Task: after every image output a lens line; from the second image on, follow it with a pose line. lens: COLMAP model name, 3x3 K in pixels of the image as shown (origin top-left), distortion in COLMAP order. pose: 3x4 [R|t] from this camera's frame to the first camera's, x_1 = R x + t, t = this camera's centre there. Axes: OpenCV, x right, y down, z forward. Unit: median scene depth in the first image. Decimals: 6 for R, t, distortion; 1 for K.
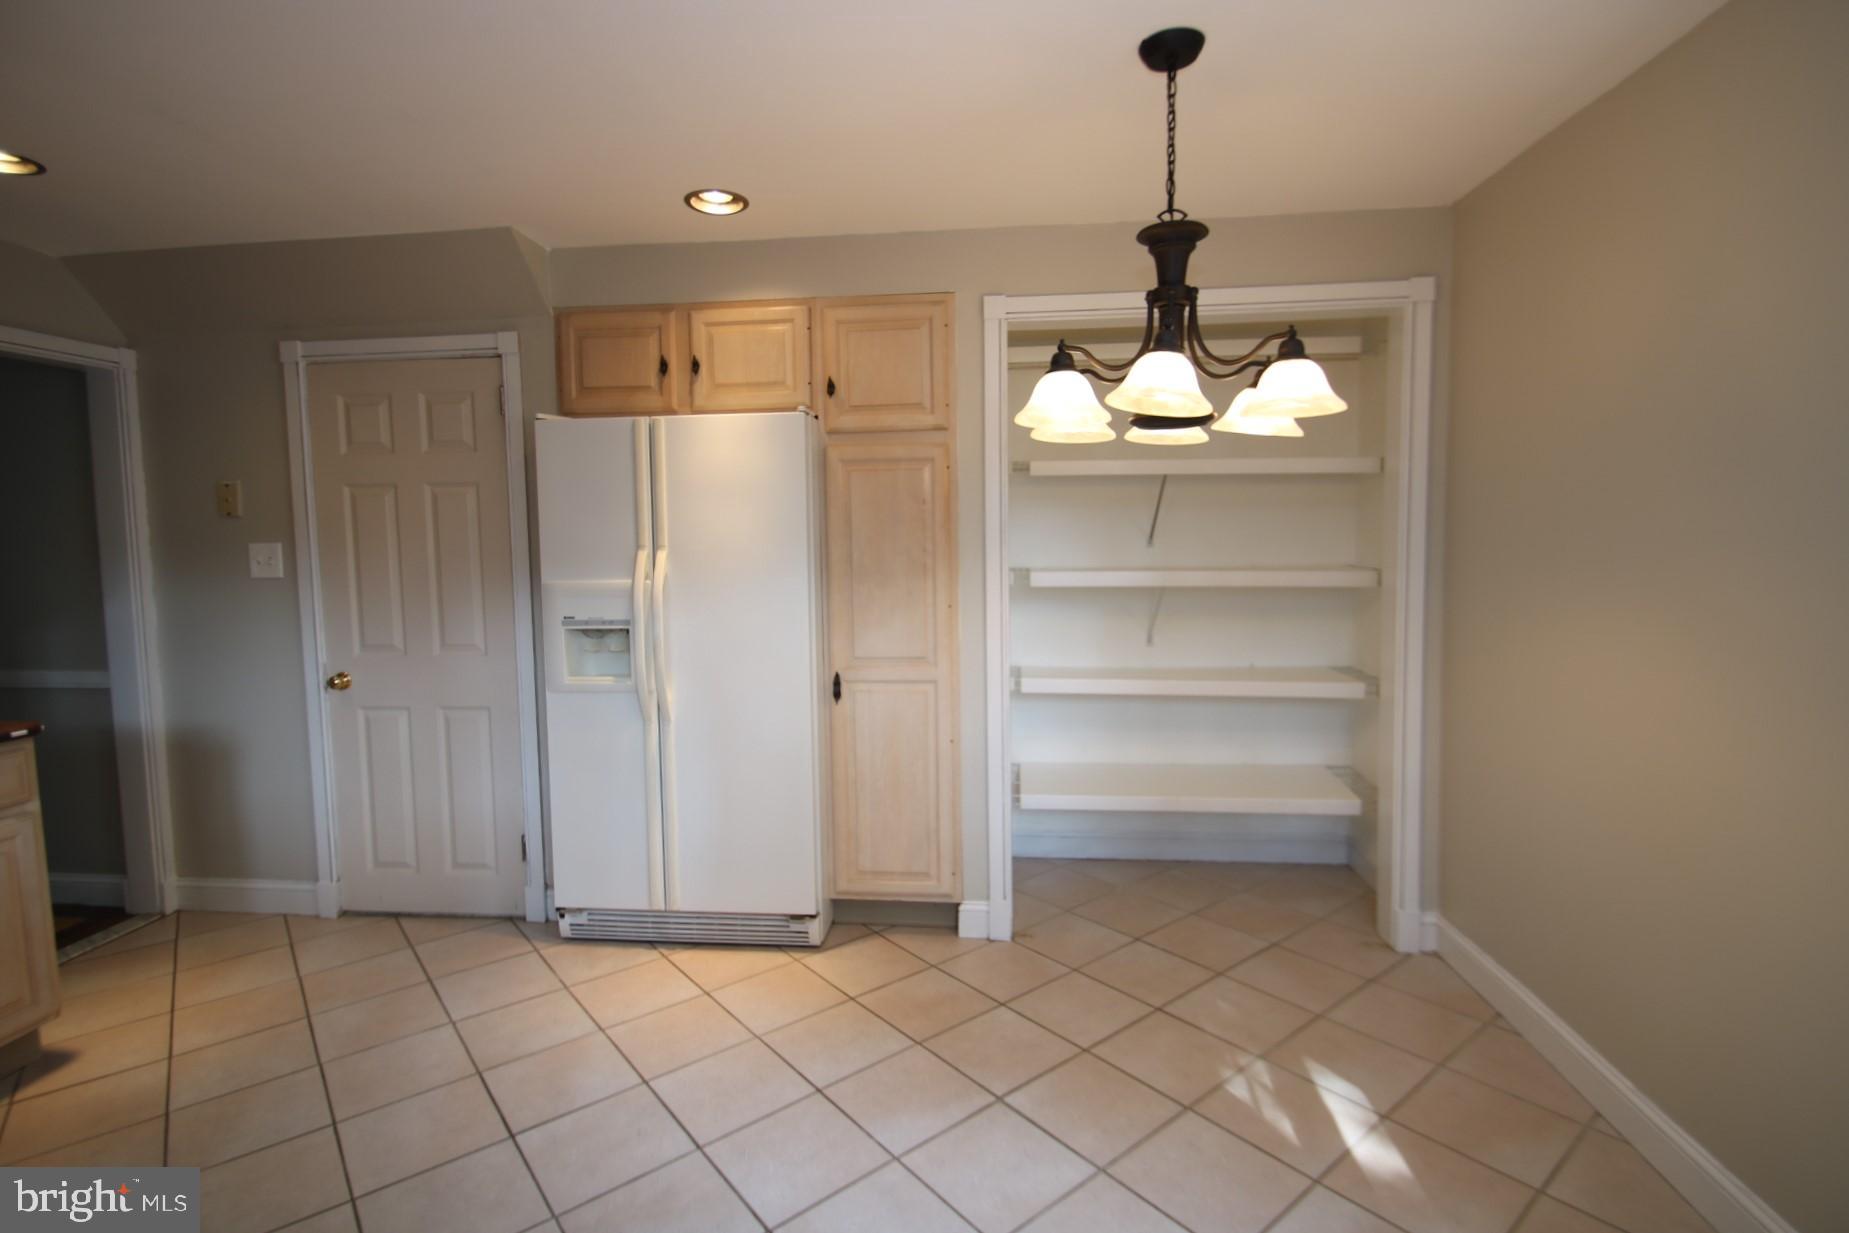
lens RADIAL K [[883.4, 0, 943.2], [0, 883.4, 605.5], [0, 0, 1]] dist [0.004978, -0.009205]
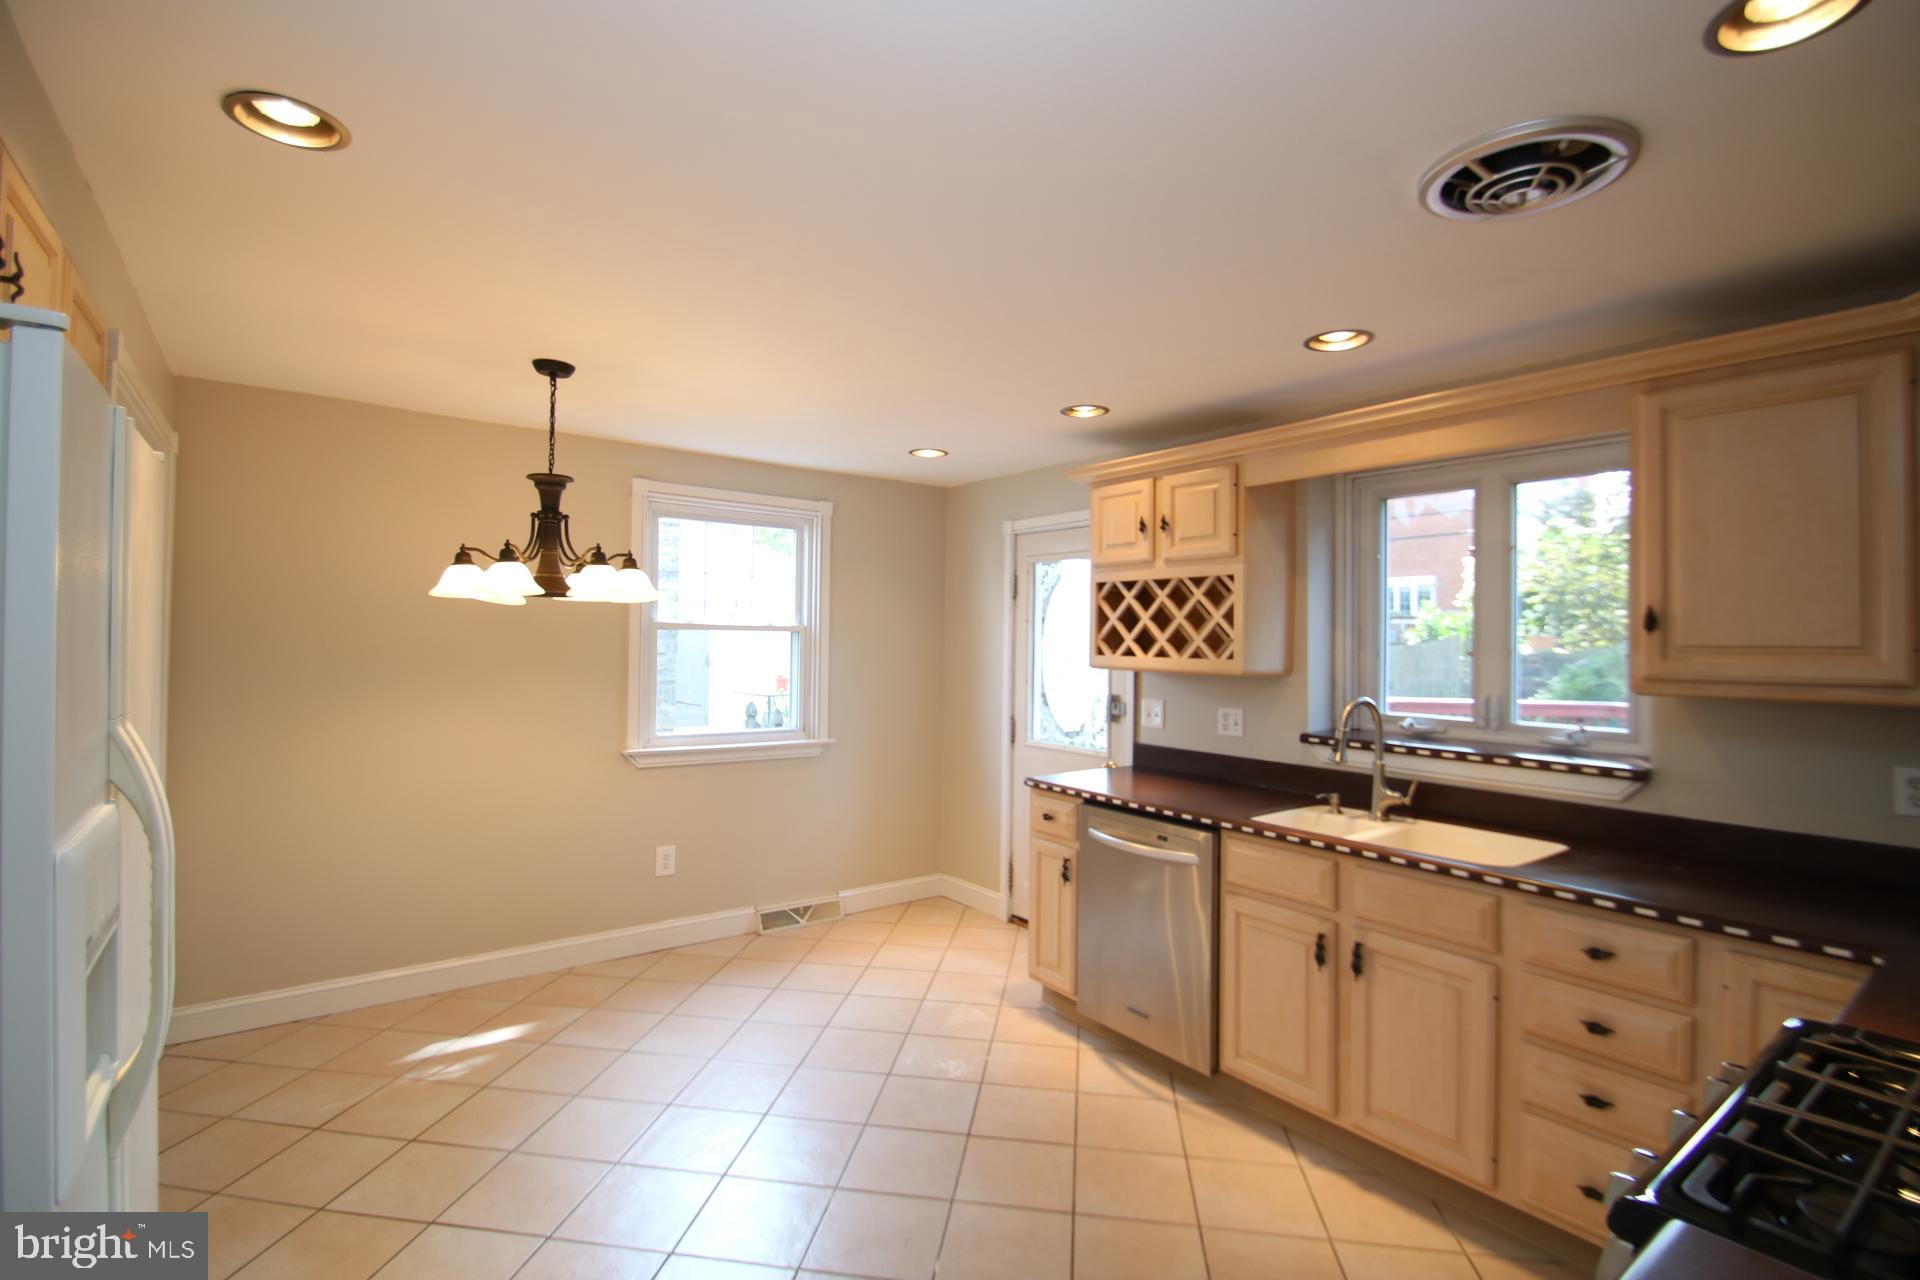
lens RADIAL K [[881.2, 0, 956.6], [0, 881.2, 627.3], [0, 0, 1]] dist [-0.003963, -0.003533]
pose [[-0.670919, 0.015060, 0.741378, -0.858501], [0.050962, 0.998366, 0.025838, -0.092823], [-0.739777, 0.055117, -0.670590, 0.937144]]
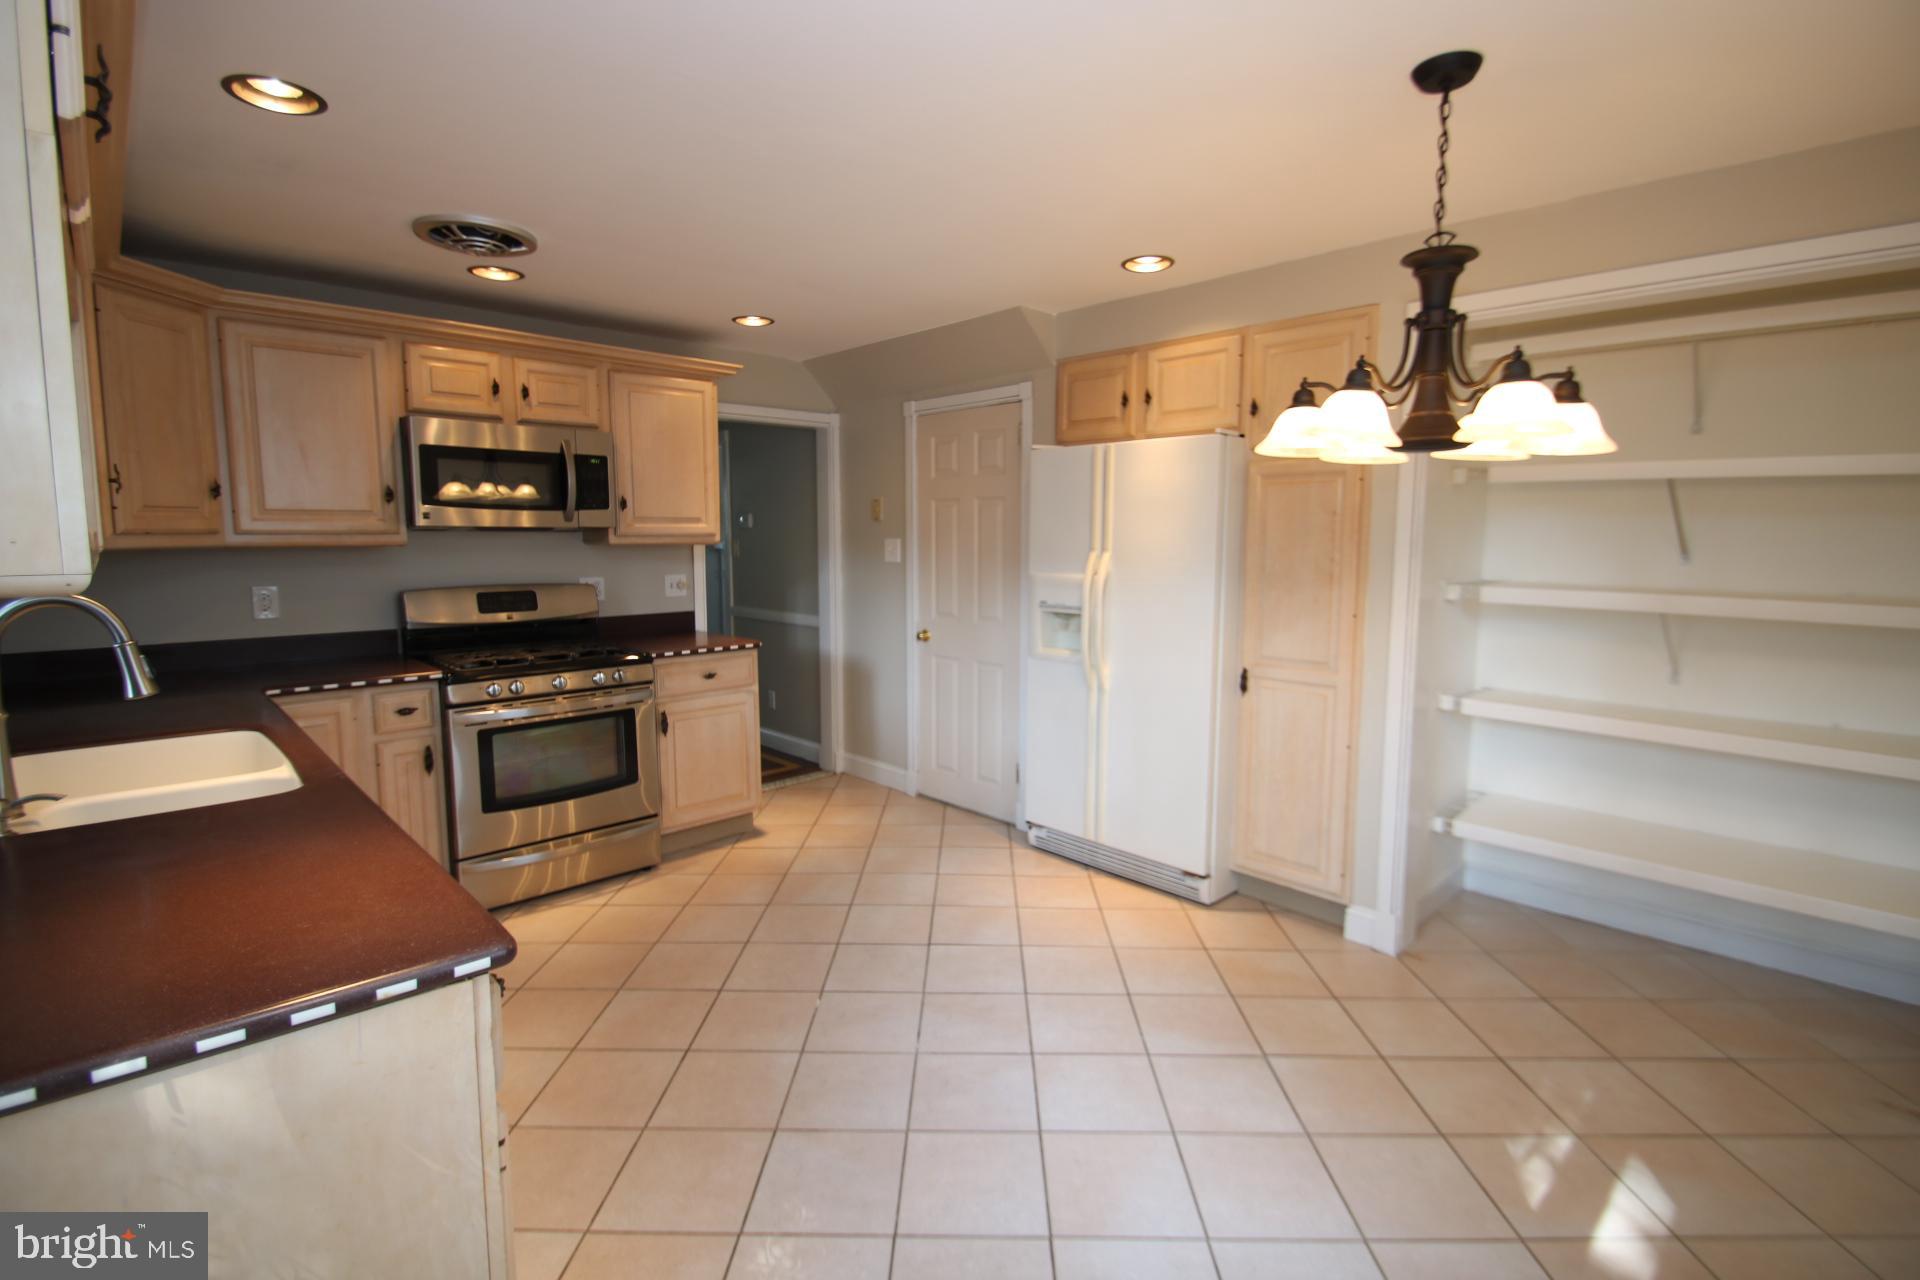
lens RADIAL K [[881.2, 0, 966.7], [0, 881.2, 631.4], [0, 0, 1]] dist [-0.003963, -0.003533]
pose [[0.764693, 0.087596, -0.638413, 0.316144], [-0.063610, 0.996140, 0.060486, -0.013981], [0.641247, -0.005644, 0.767314, -0.066961]]
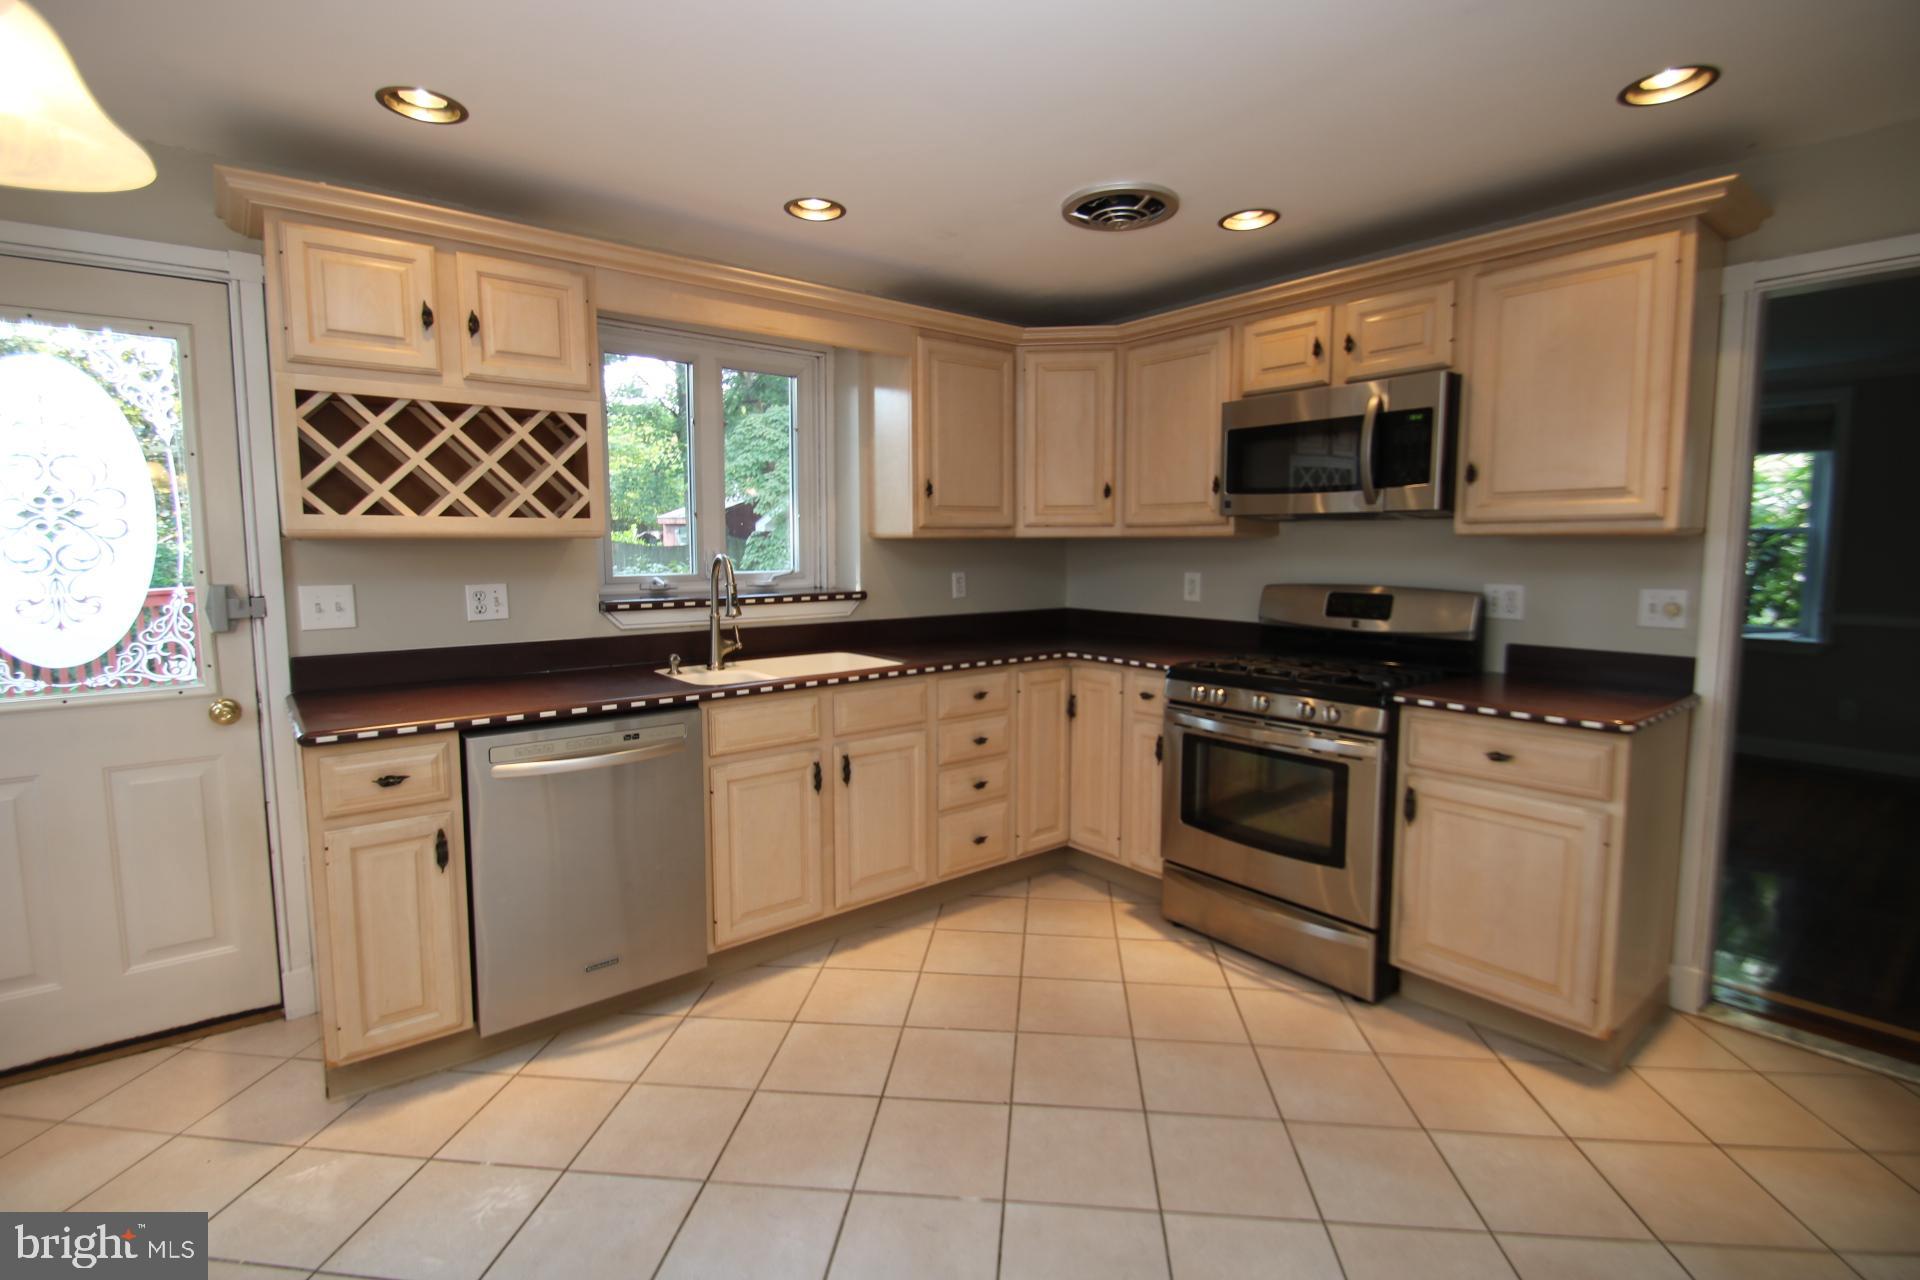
lens RADIAL K [[881.2, 0, 952.7], [0, 881.2, 633.9], [0, 0, 1]] dist [-0.003963, -0.003533]
pose [[-0.714799, 0.088171, -0.693750, 0.063243], [-0.041848, 0.984850, 0.168286, -0.059240], [0.698077, 0.149323, -0.700279, 0.868314]]
